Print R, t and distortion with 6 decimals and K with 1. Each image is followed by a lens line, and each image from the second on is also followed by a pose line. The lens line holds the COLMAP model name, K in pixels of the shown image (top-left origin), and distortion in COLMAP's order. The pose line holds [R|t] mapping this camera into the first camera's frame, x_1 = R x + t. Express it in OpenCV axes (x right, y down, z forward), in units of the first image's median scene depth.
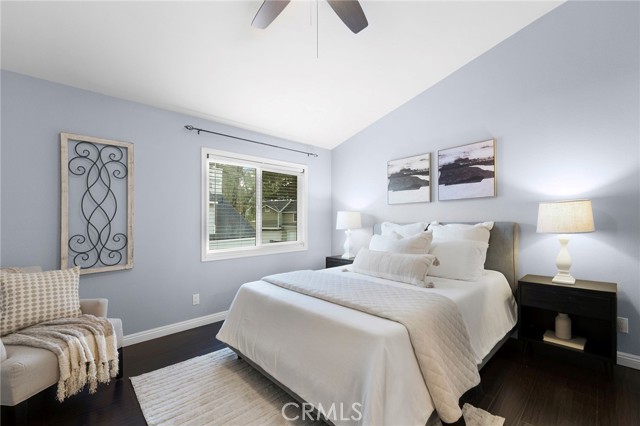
lens RADIAL K [[265.2, 0, 320.6], [0, 265.2, 218.7], [0, 0, 1]] dist [-0.037955, -0.000039]
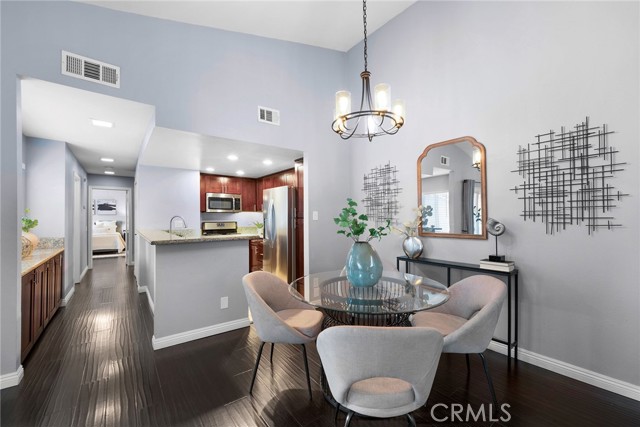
lens RADIAL K [[258.4, 0, 328.4], [0, 258.4, 213.0], [0, 0, 1]] dist [-0.015508, -0.000399]
pose [[0.084538, 0.017065, 0.996274, -2.952932], [-0.011670, 0.999802, -0.016136, -0.078770], [-0.996352, -0.010262, 0.084720, -2.588814]]
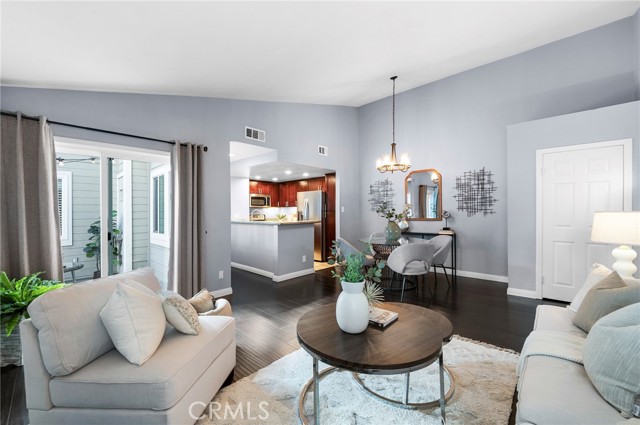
lens RADIAL K [[247.4, 0, 320.6], [0, 247.4, 211.3], [0, 0, 1]] dist [0.000426, 0.000001]
pose [[-0.067140, 0.000752, 0.997743, -3.728245], [-0.005501, 0.999984, -0.001124, -0.066066], [-0.997728, -0.005564, -0.067135, -2.076197]]
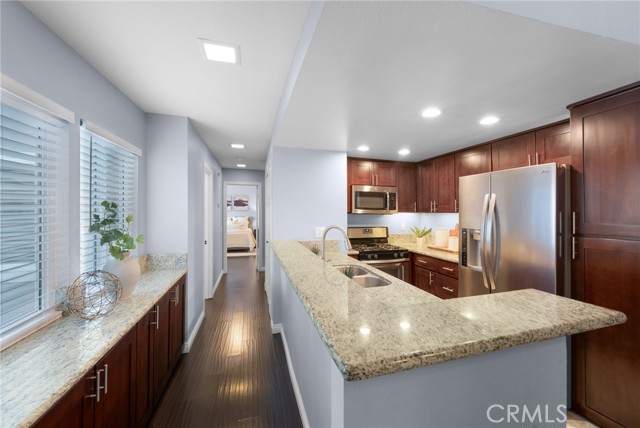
lens RADIAL K [[260.9, 0, 330.2], [0, 260.9, 203.0], [0, 0, 1]] dist [-0.008538, -0.000048]
pose [[0.448358, 0.036412, 0.893112, -2.371383], [-0.023160, 0.999308, -0.029115, -0.117246], [-0.893554, -0.007630, 0.448891, -2.014166]]
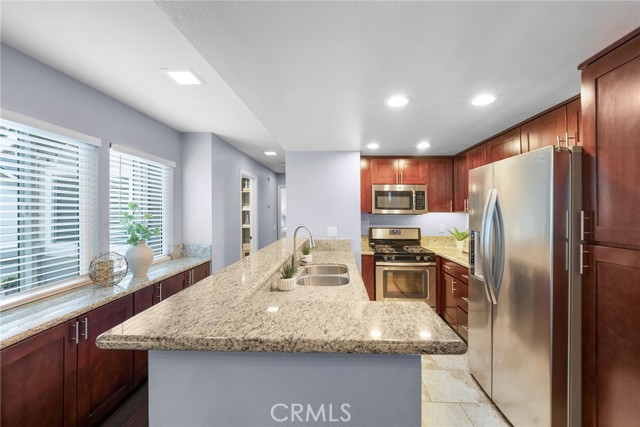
lens RADIAL K [[255.1, 0, 327.8], [0, 255.1, 210.4], [0, 0, 1]] dist [-0.000135, -0.000062]
pose [[0.722325, 0.011829, 0.691453, -2.168097], [-0.019009, 0.999816, 0.002754, -0.119408], [-0.691293, -0.015133, 0.722416, -2.286826]]
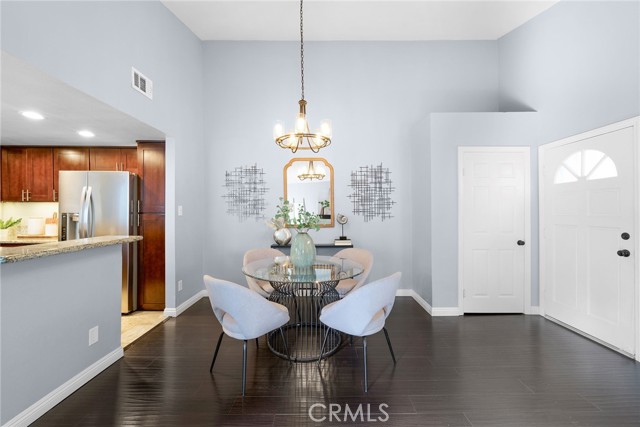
lens RADIAL K [[255.4, 0, 315.4], [0, 255.4, 216.3], [0, 0, 1]] dist [-0.001115, -0.000419]
pose [[-0.709660, -0.008665, 0.704491, -2.923741], [-0.014412, 0.999894, -0.002219, -0.061801], [-0.704397, -0.011727, -0.709709, -2.009403]]
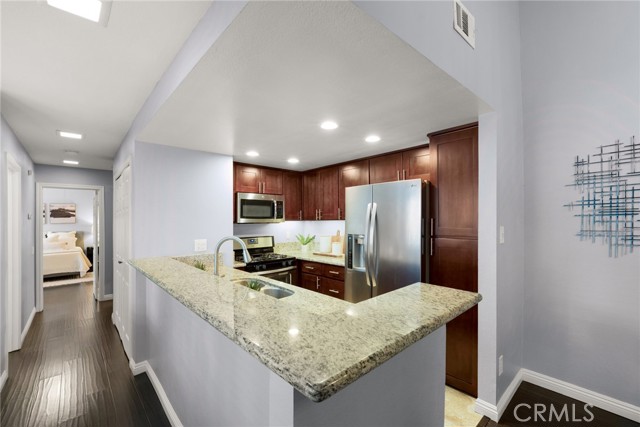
lens RADIAL K [[267.2, 0, 320.0], [0, 267.2, 213.2], [0, 0, 1]] dist [0.006570, -0.000305]
pose [[0.025514, 0.028920, 0.999256, -2.379967], [-0.004360, 0.999575, -0.028818, -0.117326], [-0.999665, -0.003621, 0.025629, -1.933337]]
